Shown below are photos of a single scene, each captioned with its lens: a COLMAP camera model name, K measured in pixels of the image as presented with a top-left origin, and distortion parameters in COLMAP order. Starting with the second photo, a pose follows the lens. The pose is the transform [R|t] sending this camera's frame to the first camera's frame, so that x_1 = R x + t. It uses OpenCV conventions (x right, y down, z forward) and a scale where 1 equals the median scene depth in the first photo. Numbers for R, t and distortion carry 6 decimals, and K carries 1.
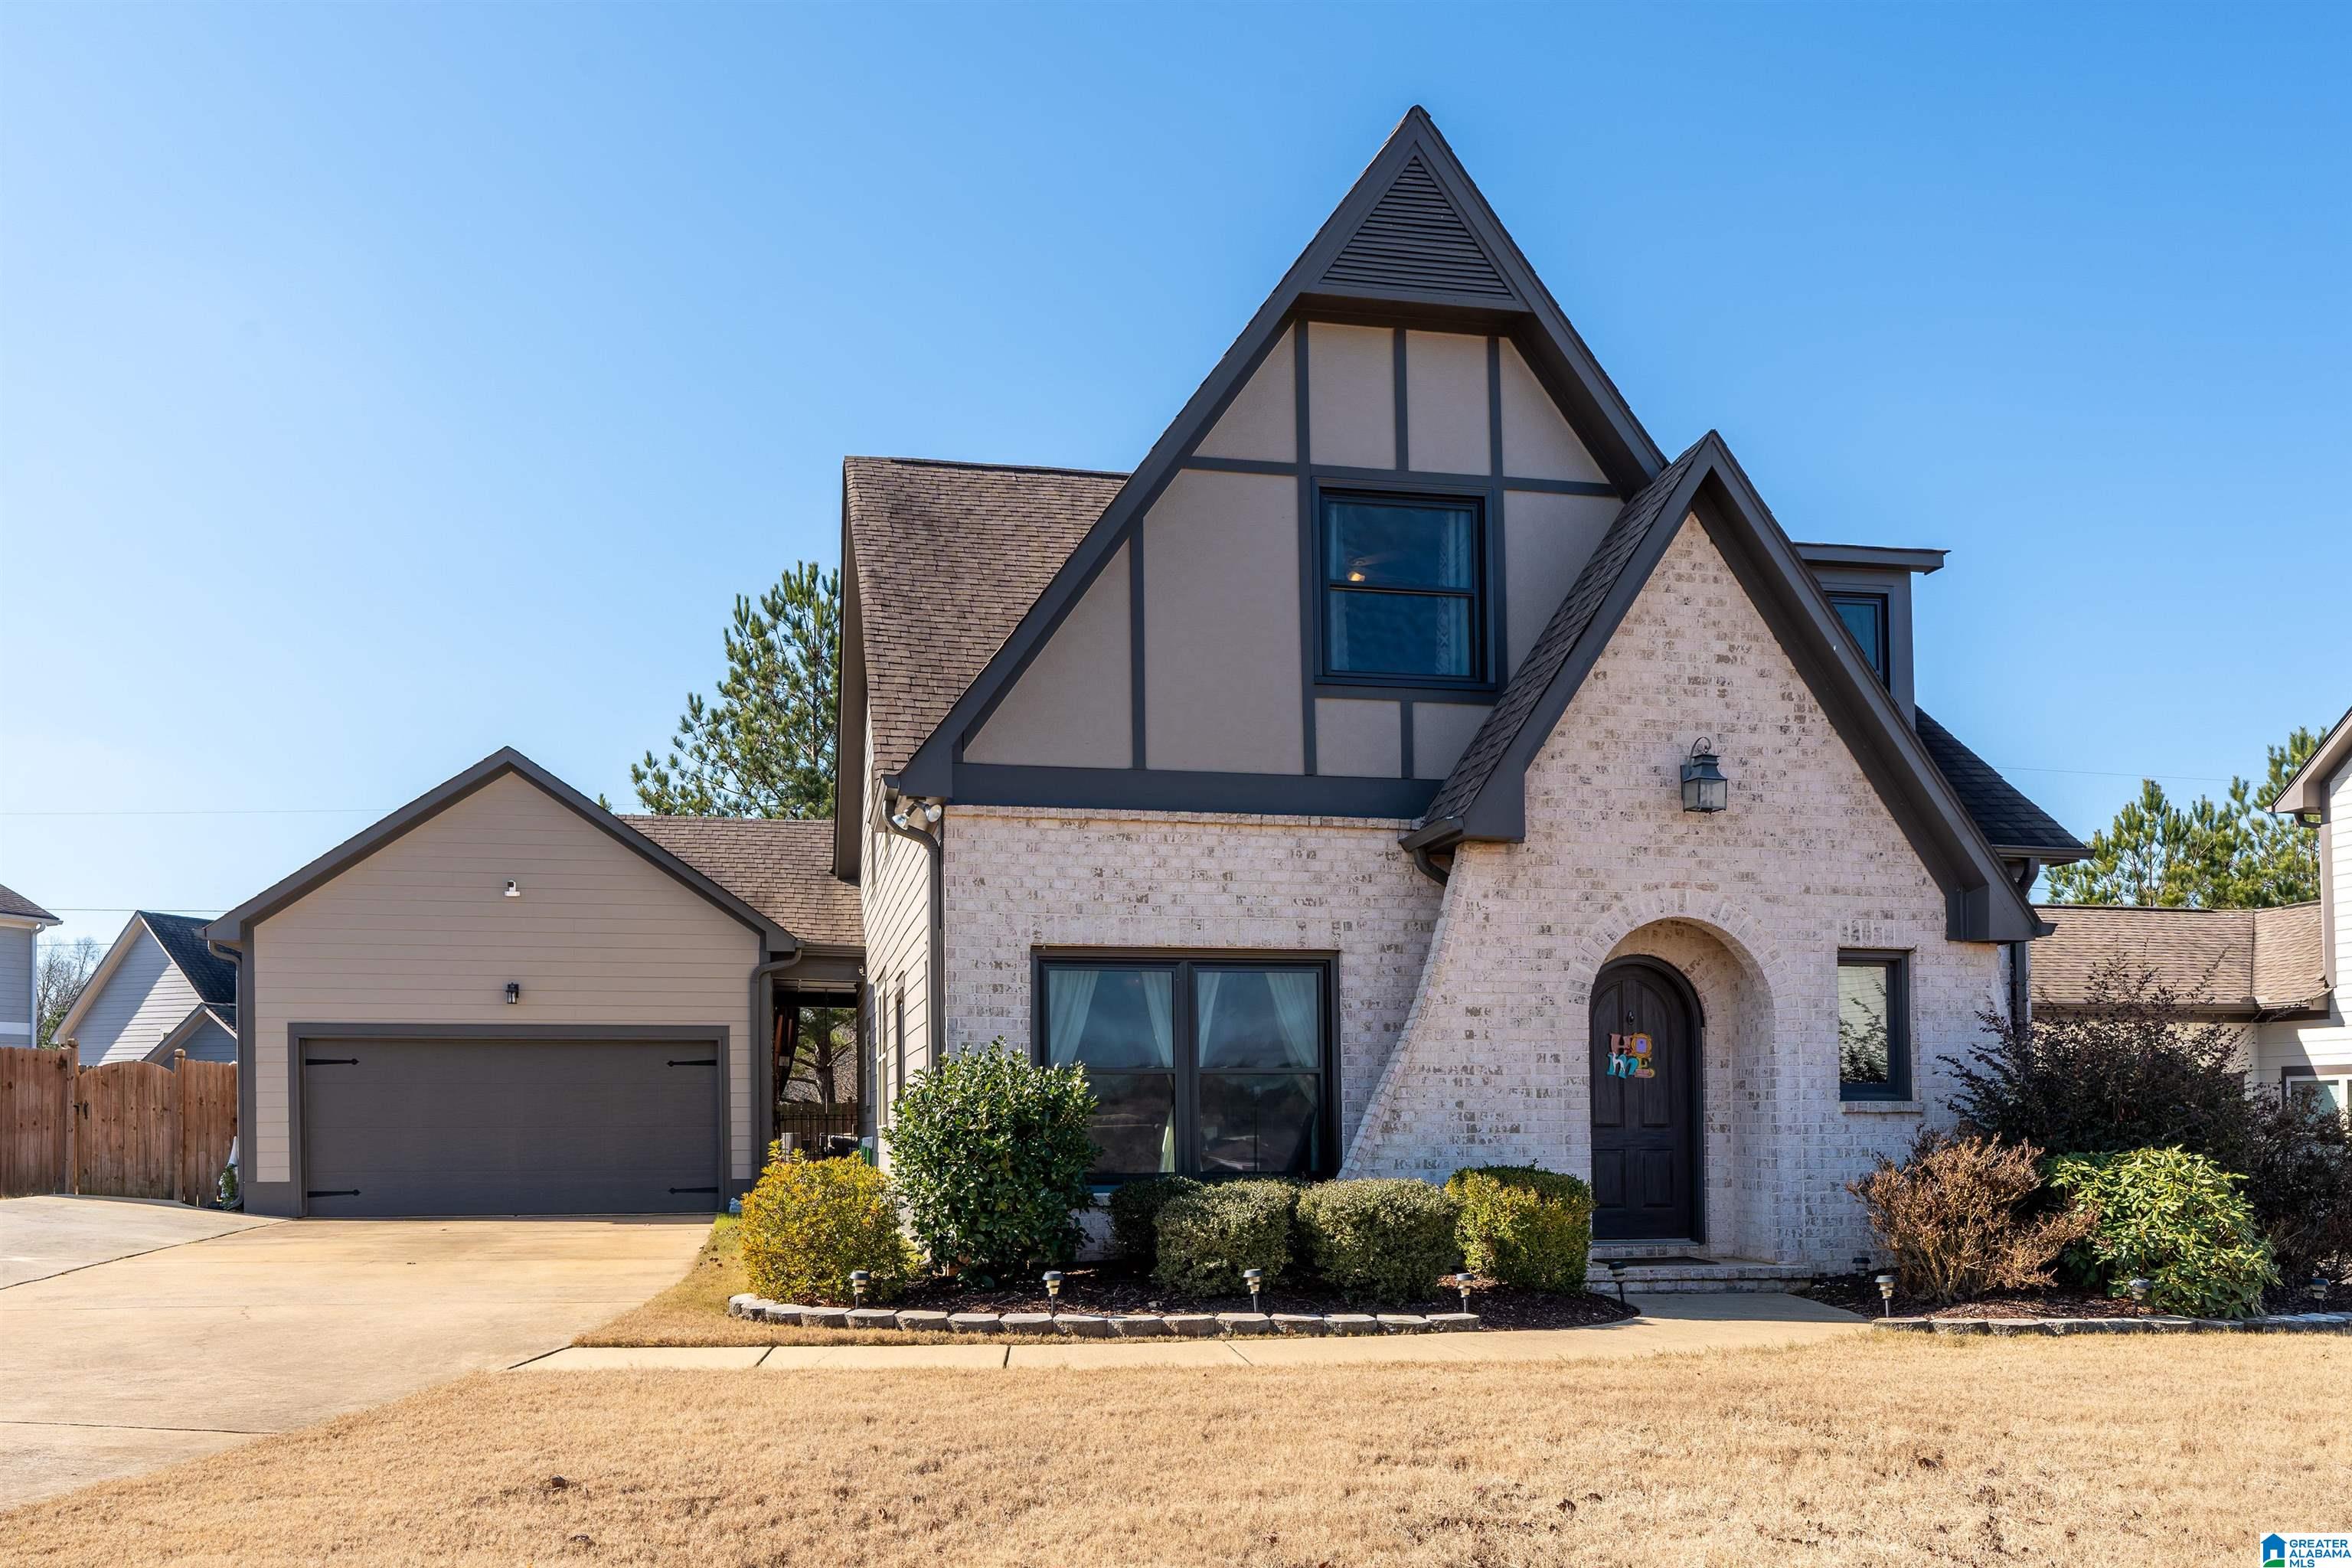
lens RADIAL K [[1652.6, 0, 1176.0], [0, 1652.6, 784.0], [0, 0, 1]] dist [-0.001195, -0.001425]
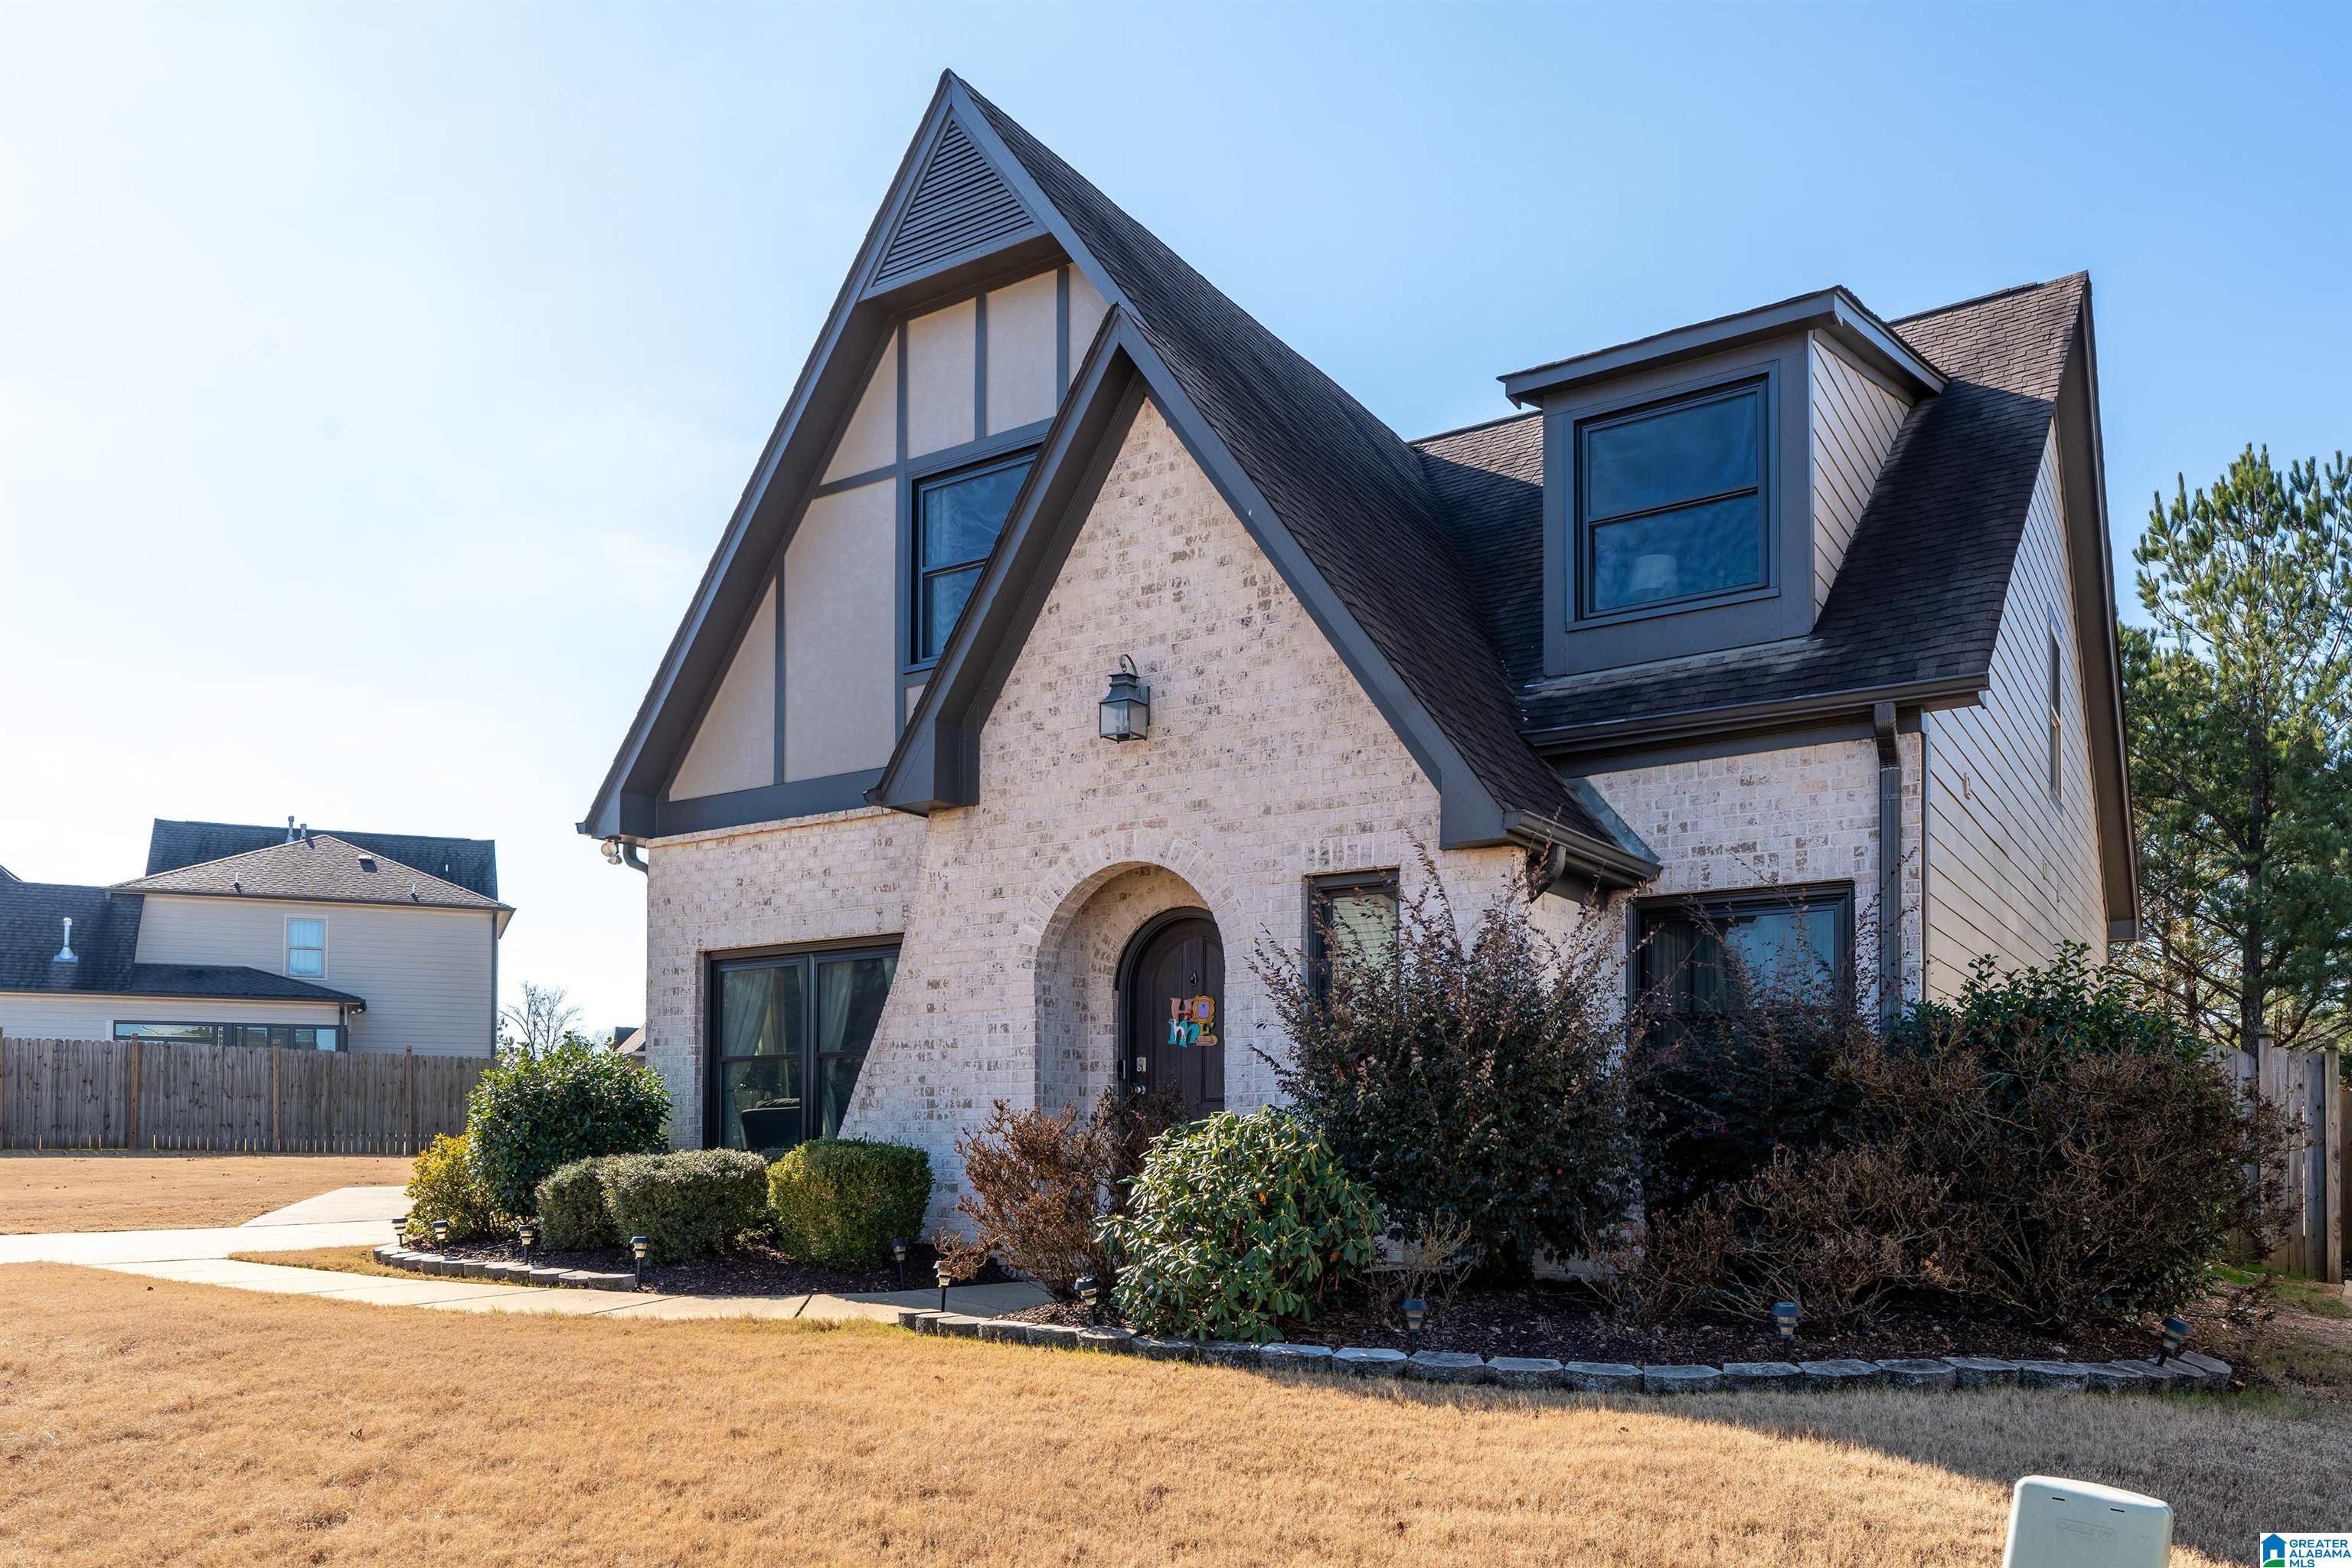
lens RADIAL K [[1615.4, 0, 1178.7], [0, 1615.4, 825.5], [0, 0, 1]] dist [0.002259, 0.000179]
pose [[0.738744, -0.129225, -0.661482, 0.885325], [0.135827, 0.989855, -0.041683, 0.099627], [0.660158, -0.059055, 0.748802, 0.370807]]
